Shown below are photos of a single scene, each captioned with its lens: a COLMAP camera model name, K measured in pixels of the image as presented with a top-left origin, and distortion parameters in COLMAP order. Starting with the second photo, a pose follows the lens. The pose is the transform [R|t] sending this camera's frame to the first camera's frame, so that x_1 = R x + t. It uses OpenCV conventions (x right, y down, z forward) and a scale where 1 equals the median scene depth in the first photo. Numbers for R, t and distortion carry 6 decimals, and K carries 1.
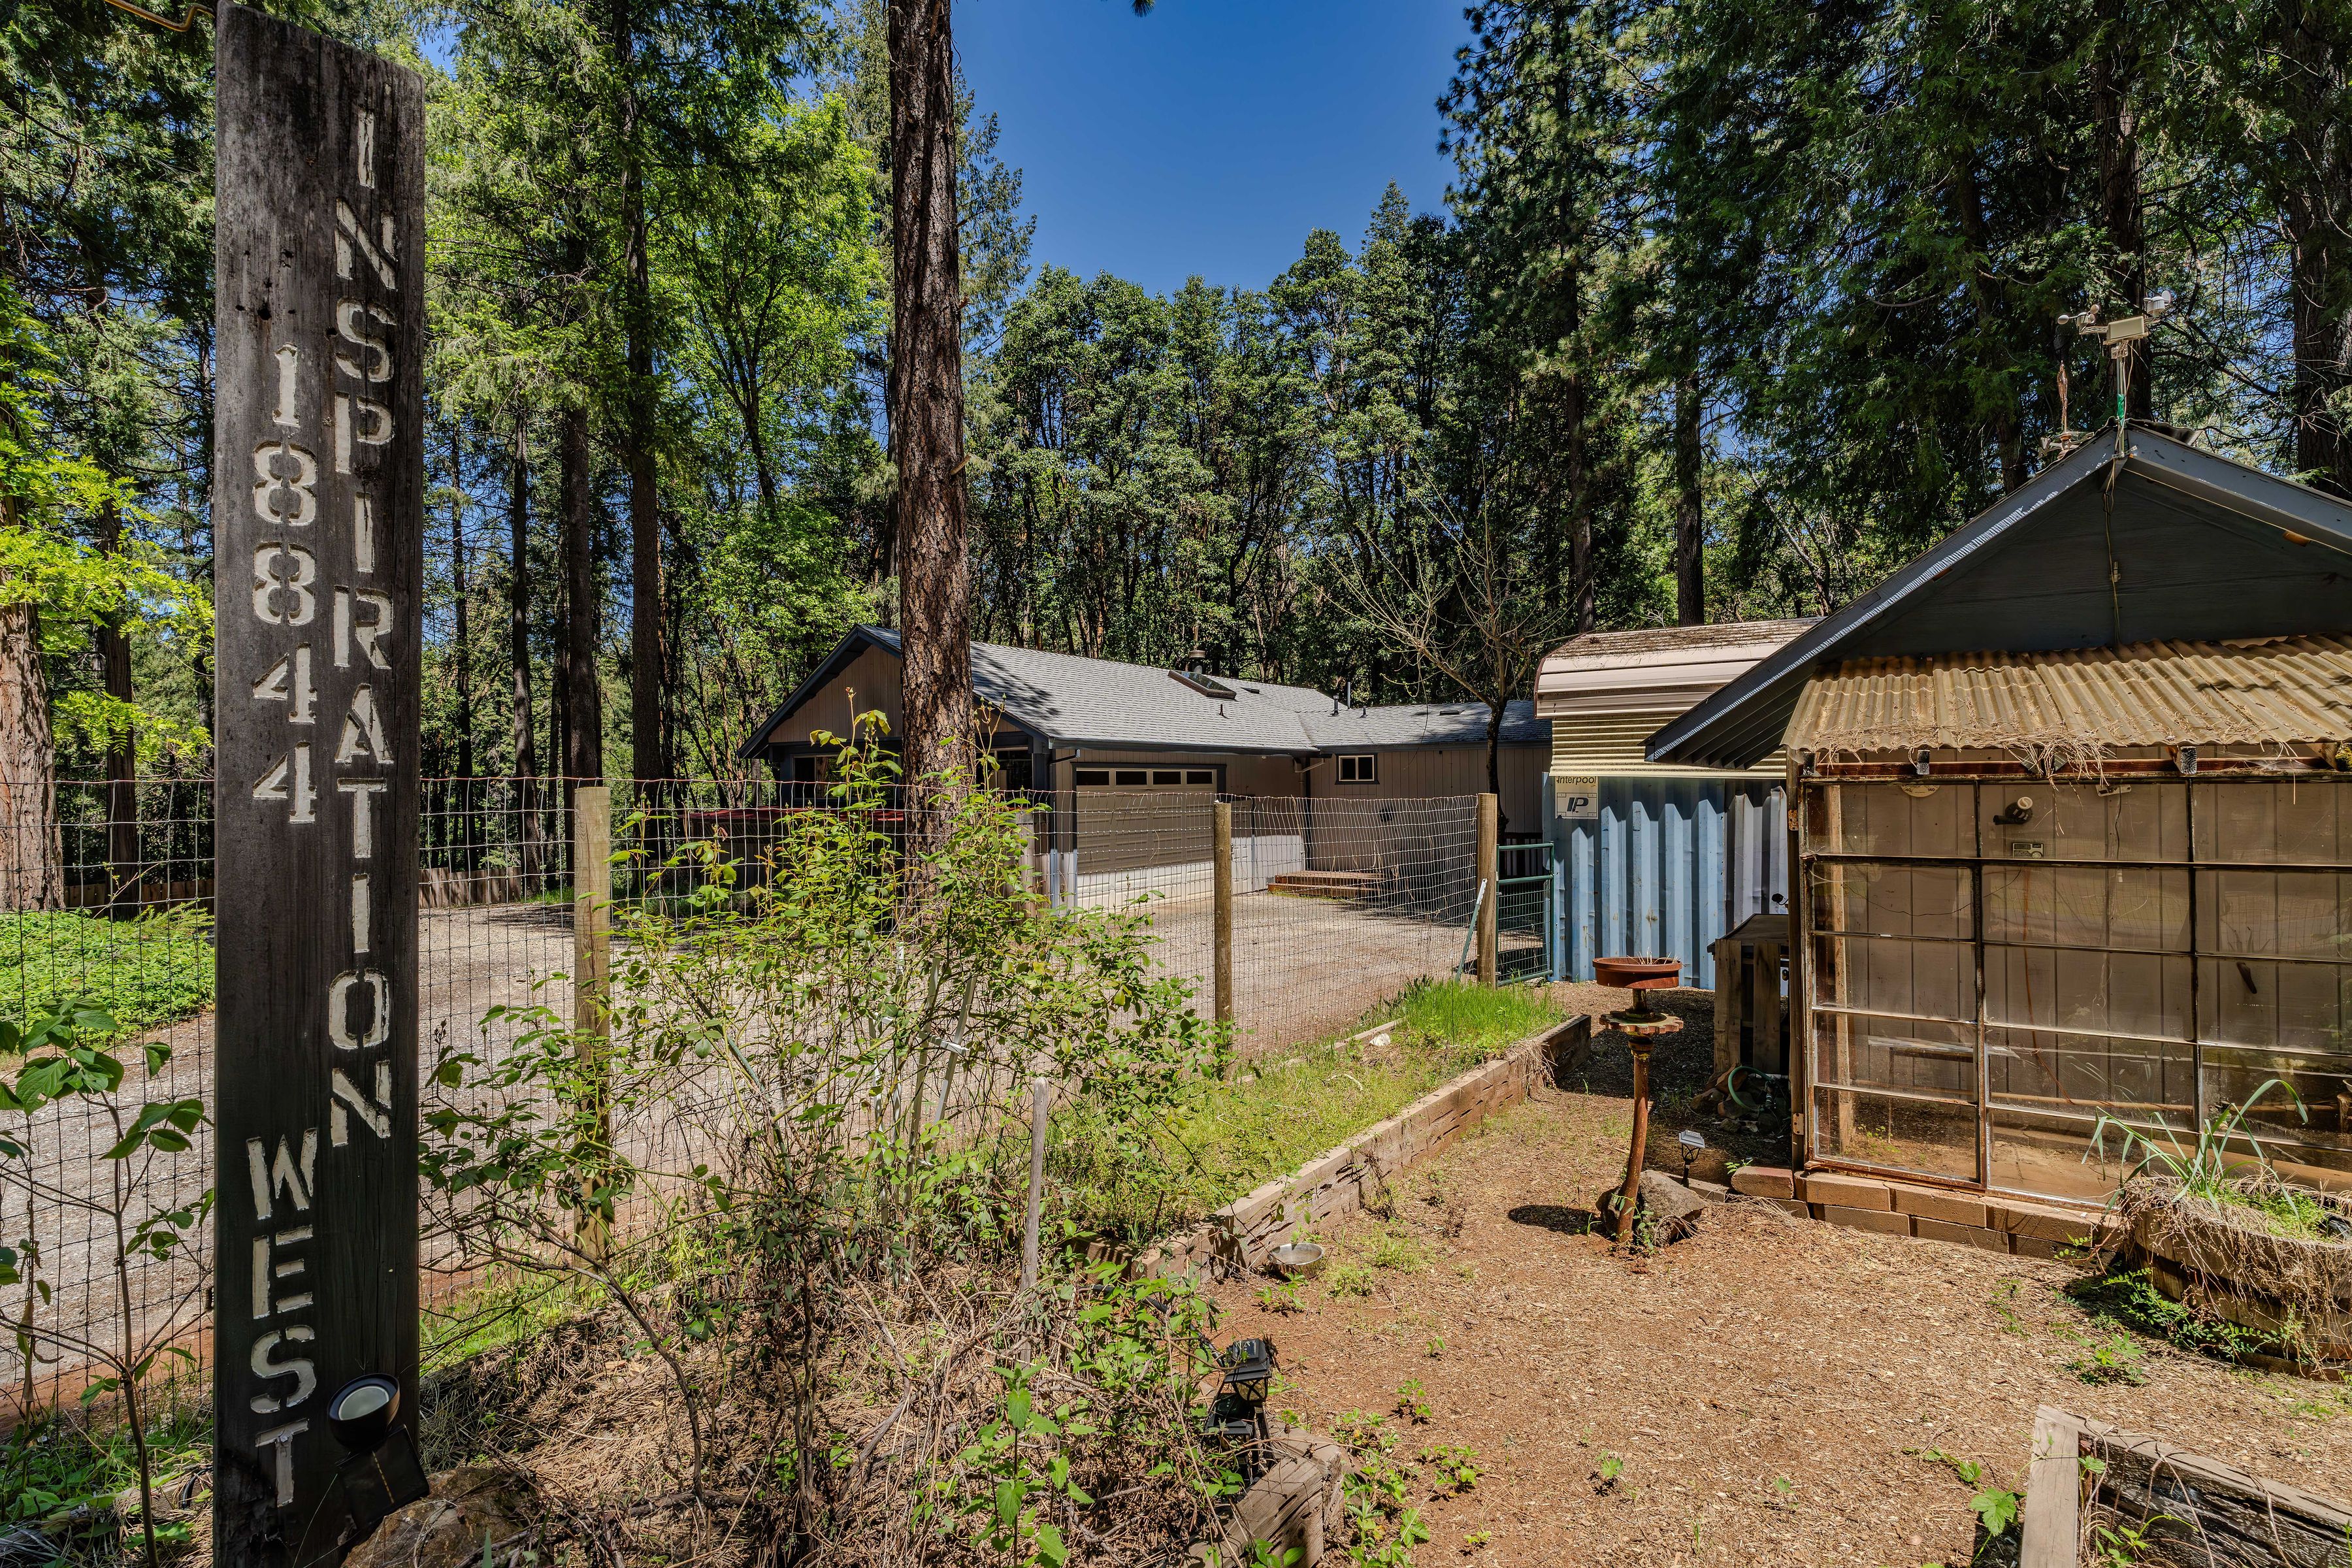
lens RADIAL K [[1076.8, 0, 1192.8], [0, 1076.8, 783.6], [0, 0, 1]] dist [-0.005498, 0.000324]
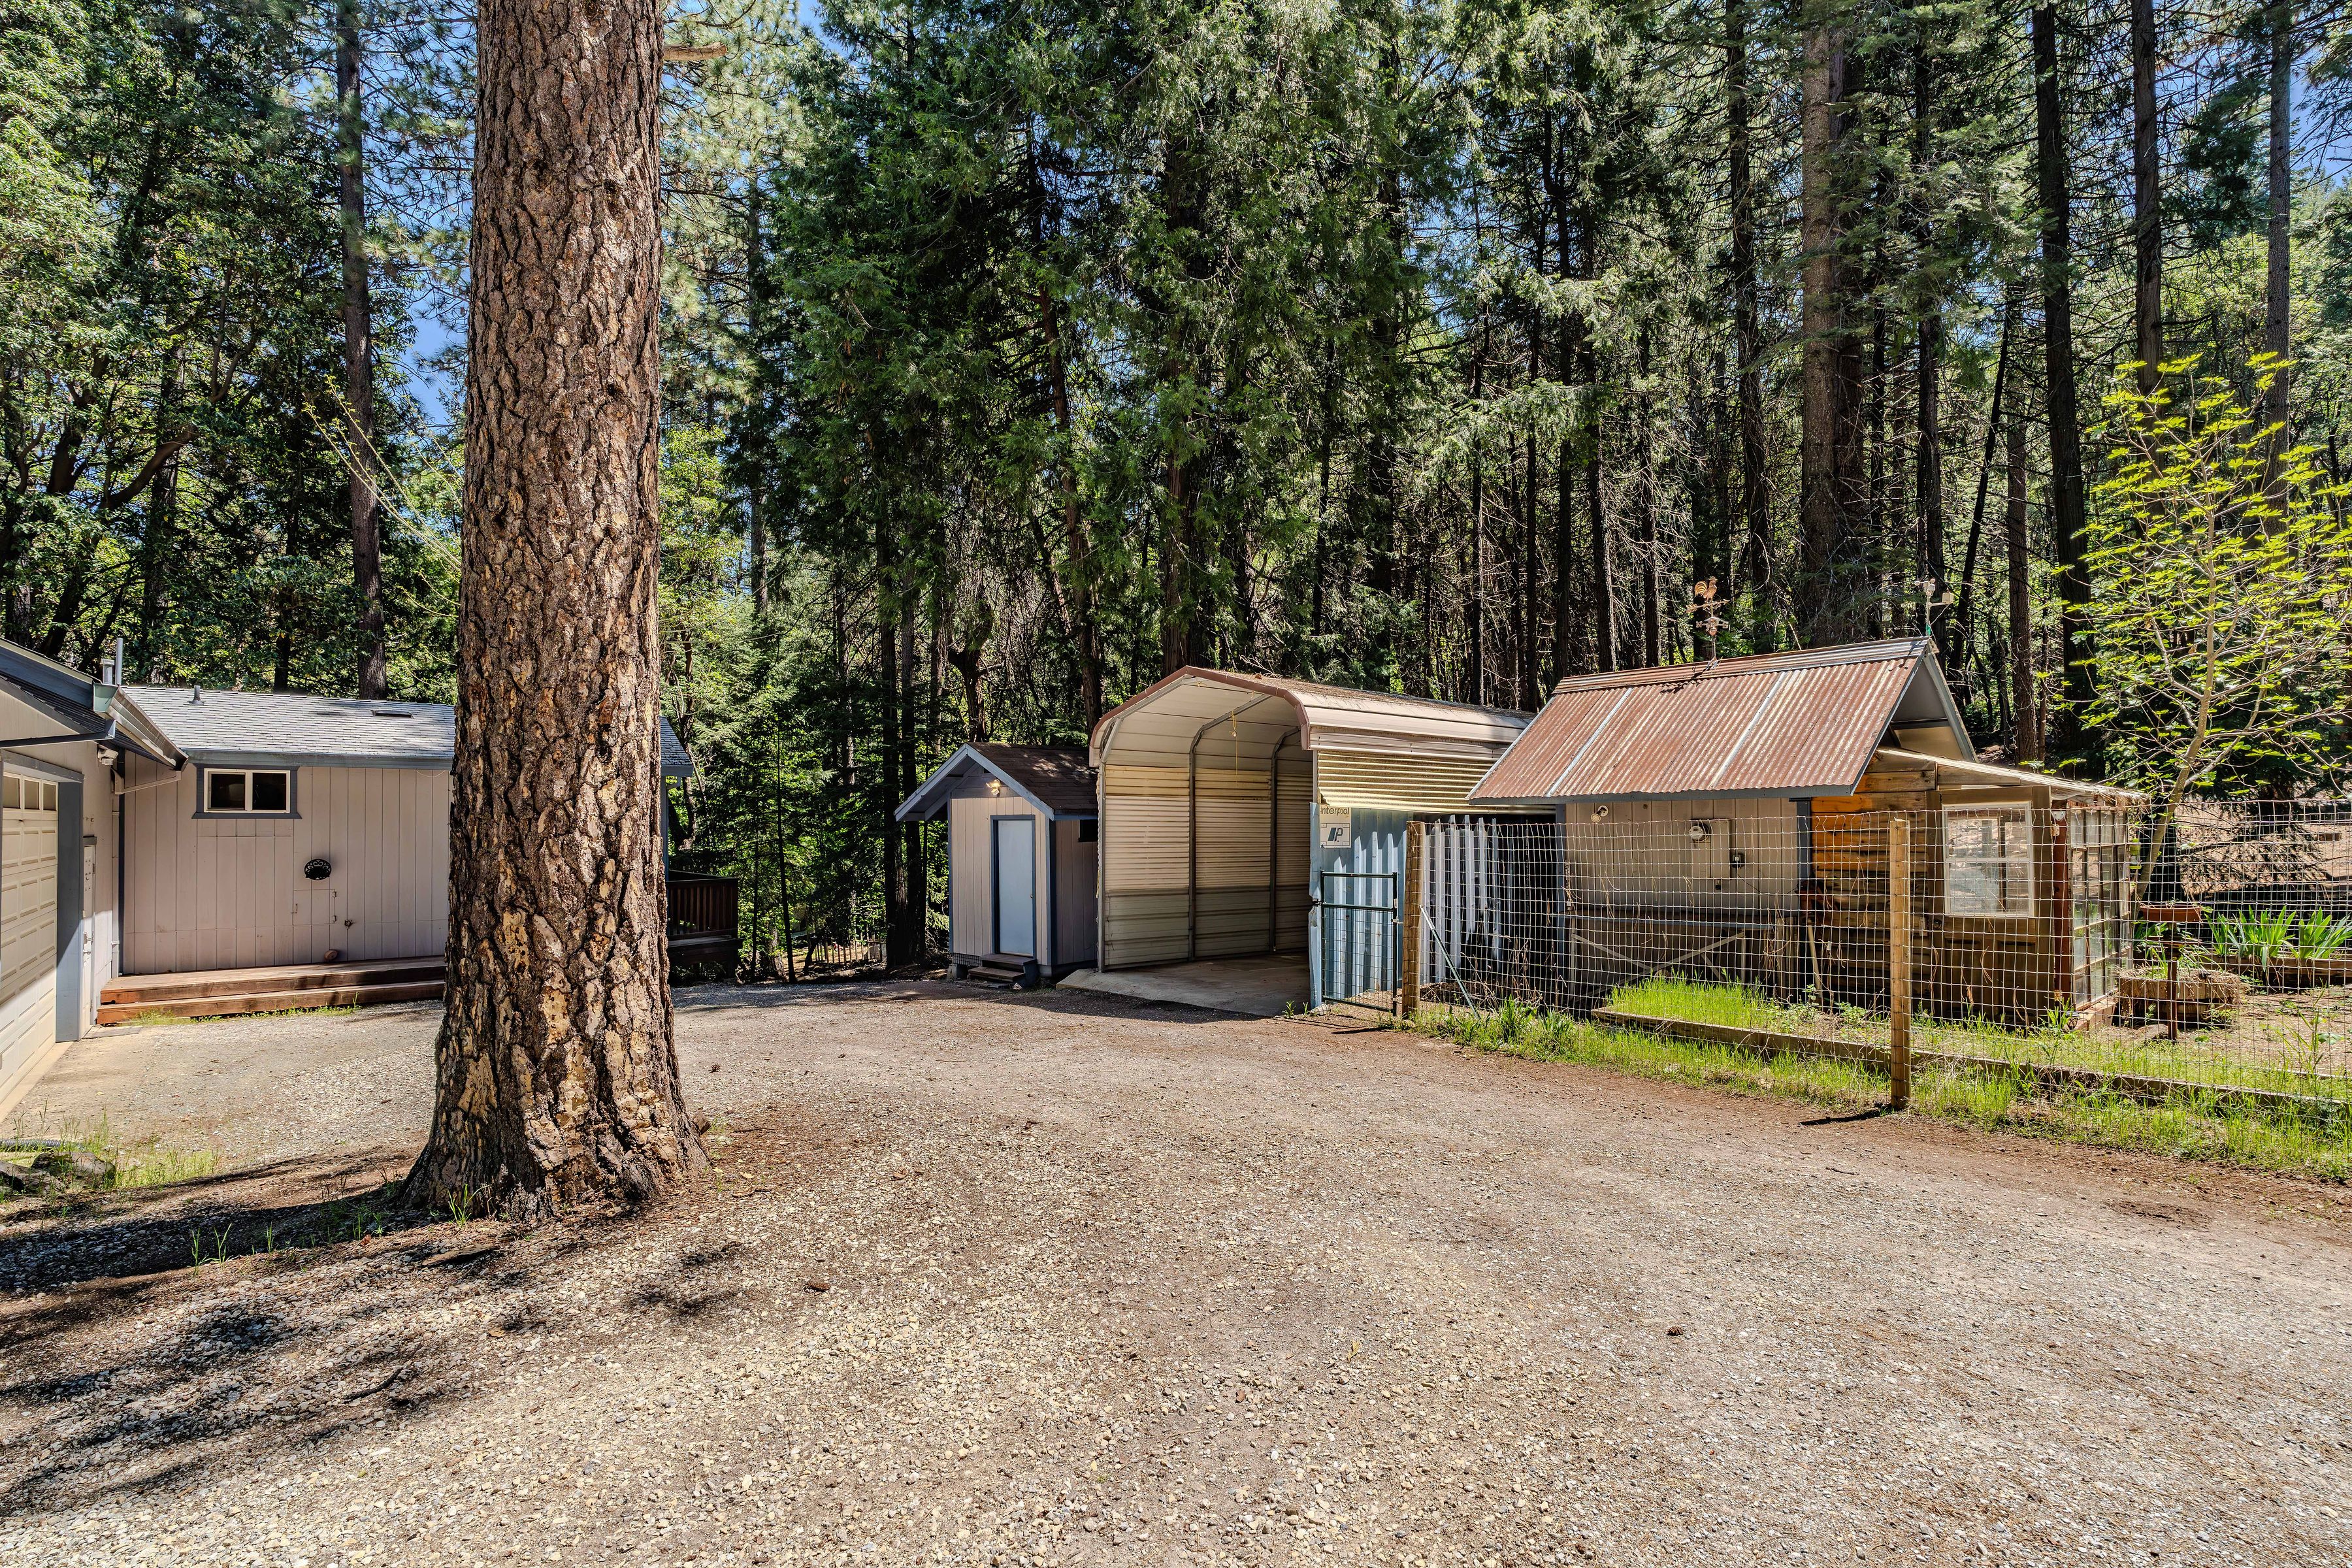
lens RADIAL K [[1100.8, 0, 1194.7], [0, 1100.8, 815.5], [0, 0, 1]] dist [-0.006976, 0.002831]
pose [[0.259796, 0.019162, 0.965473, -0.201623], [-0.002767, 0.999814, -0.019099, 0.006240], [-0.965660, 0.002291, 0.259801, 0.238623]]
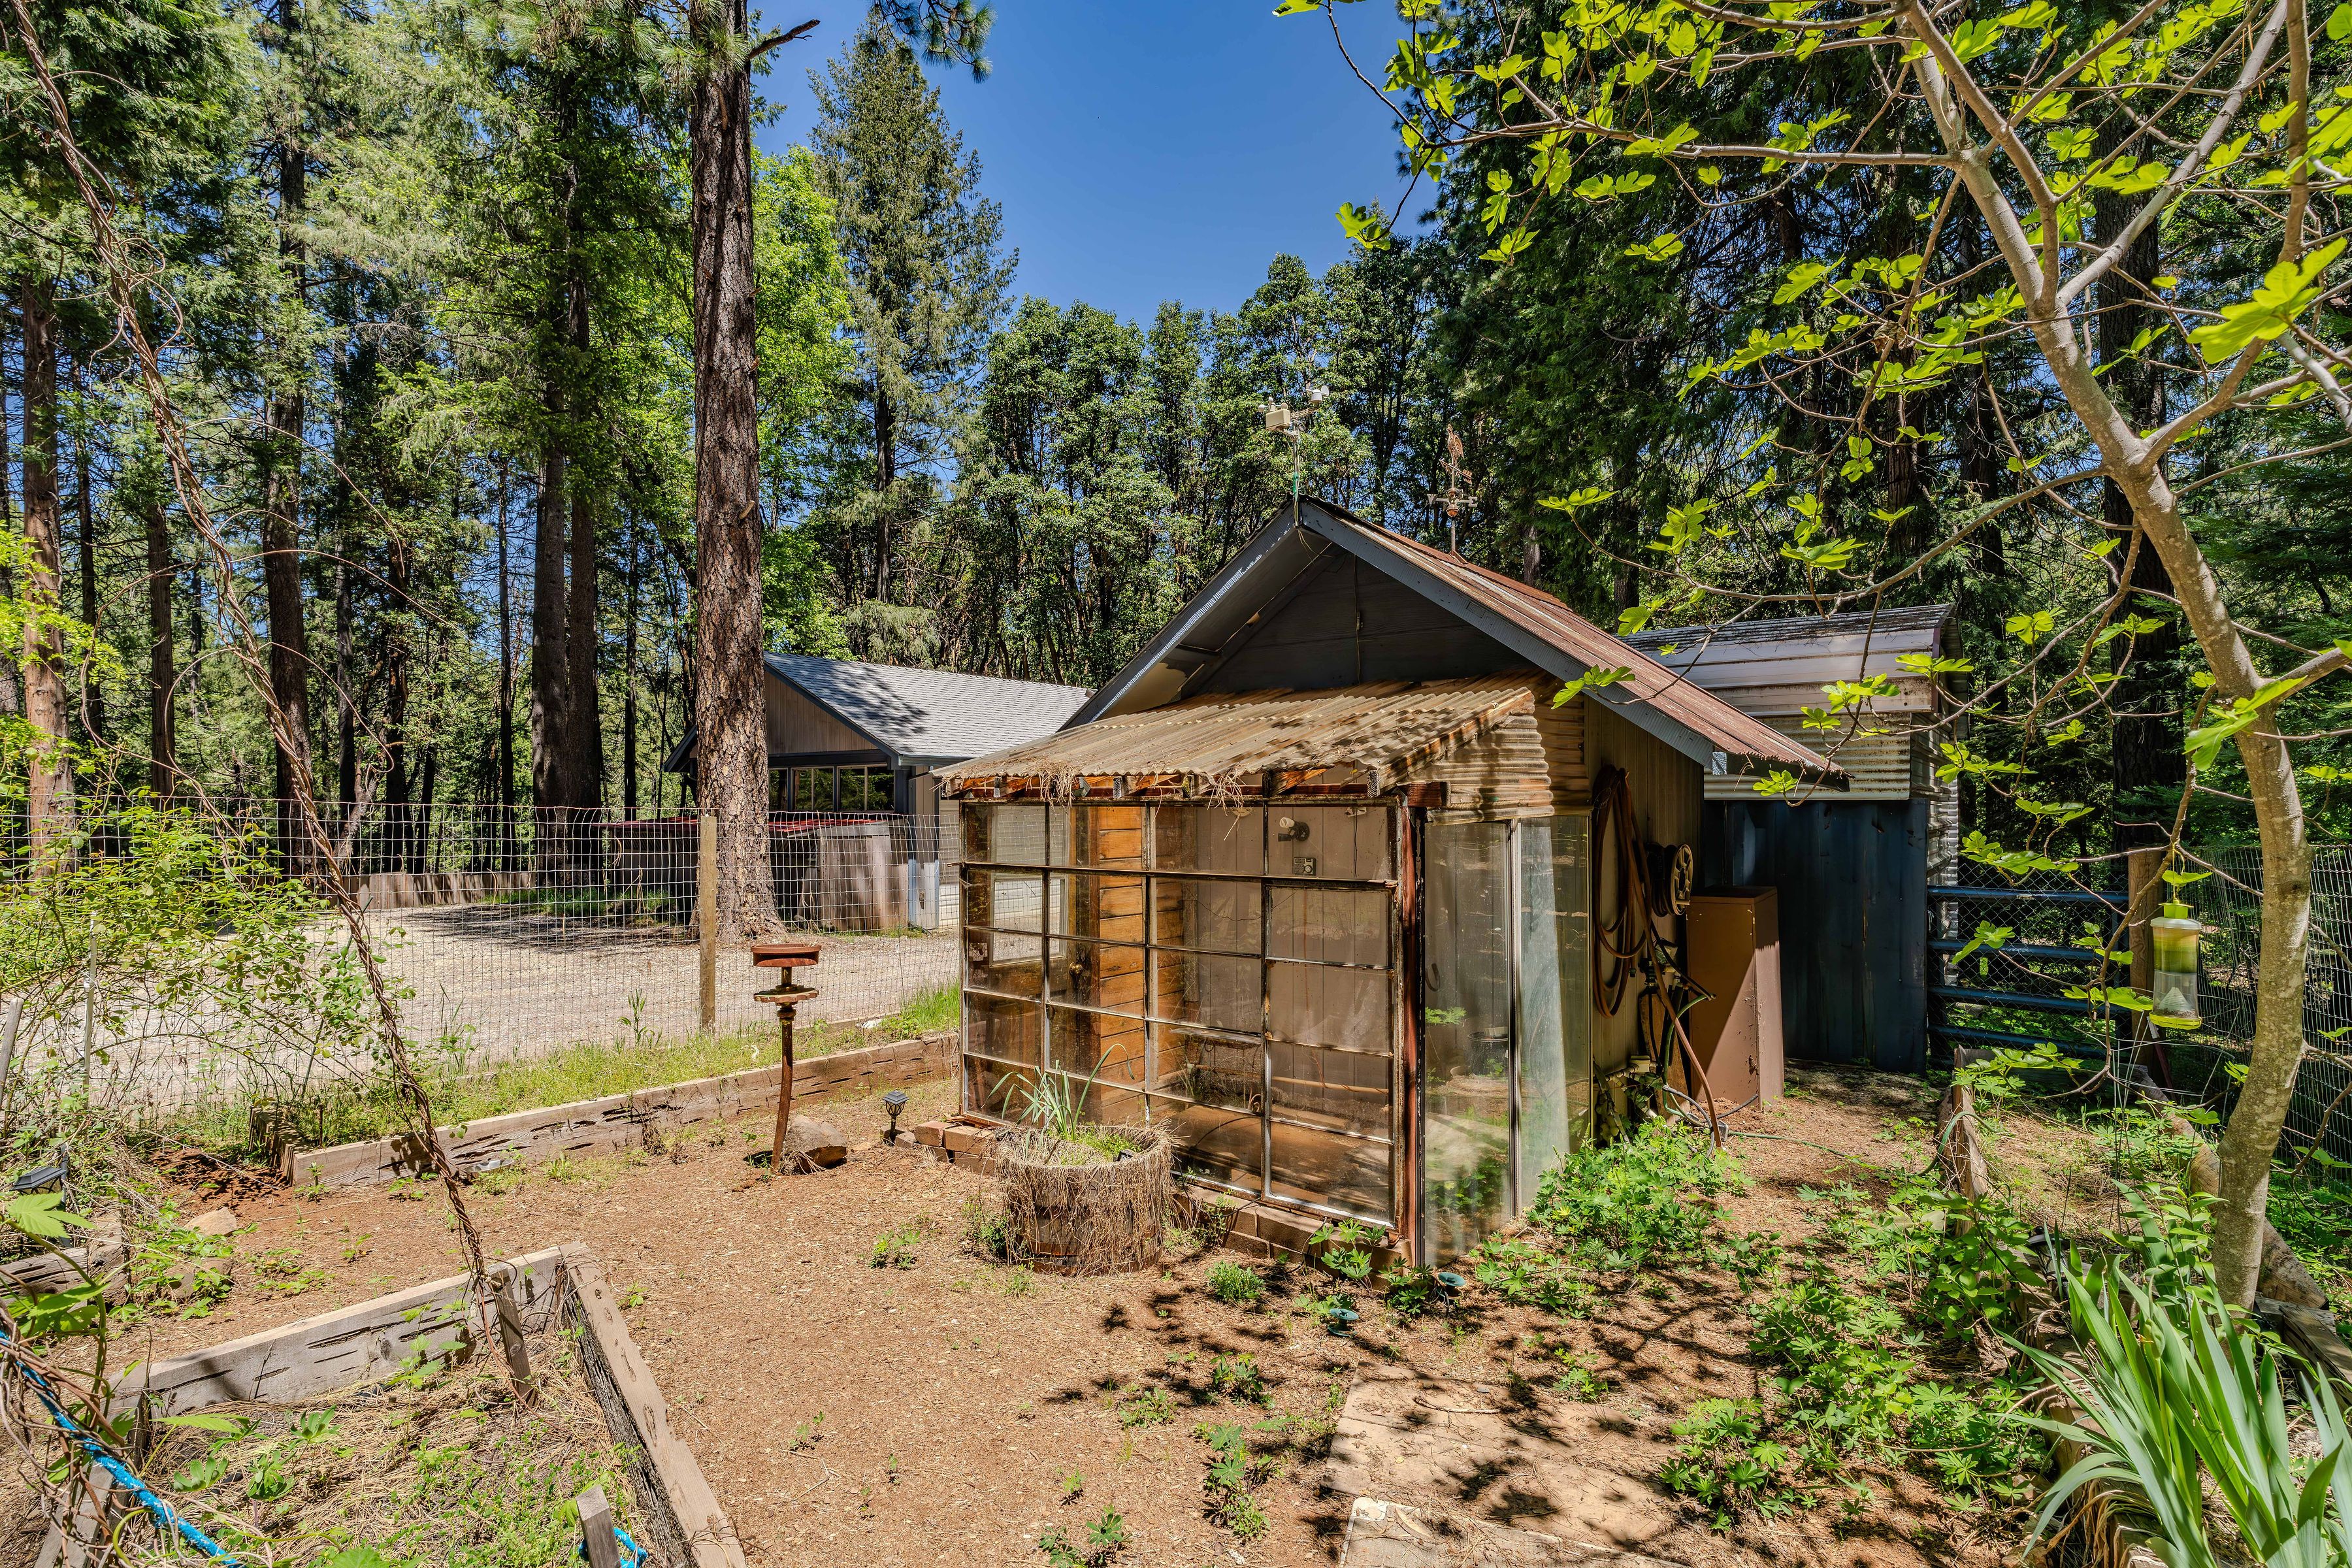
lens RADIAL K [[1084.2, 0, 1168.3], [0, 1084.2, 786.3], [0, 0, 1]] dist [-0.003857, -0.000672]
pose [[0.995904, 0.006932, -0.090147, 0.110534], [-0.007899, 0.999915, -0.010377, -0.001088], [0.090067, 0.011046, 0.995874, -0.024030]]
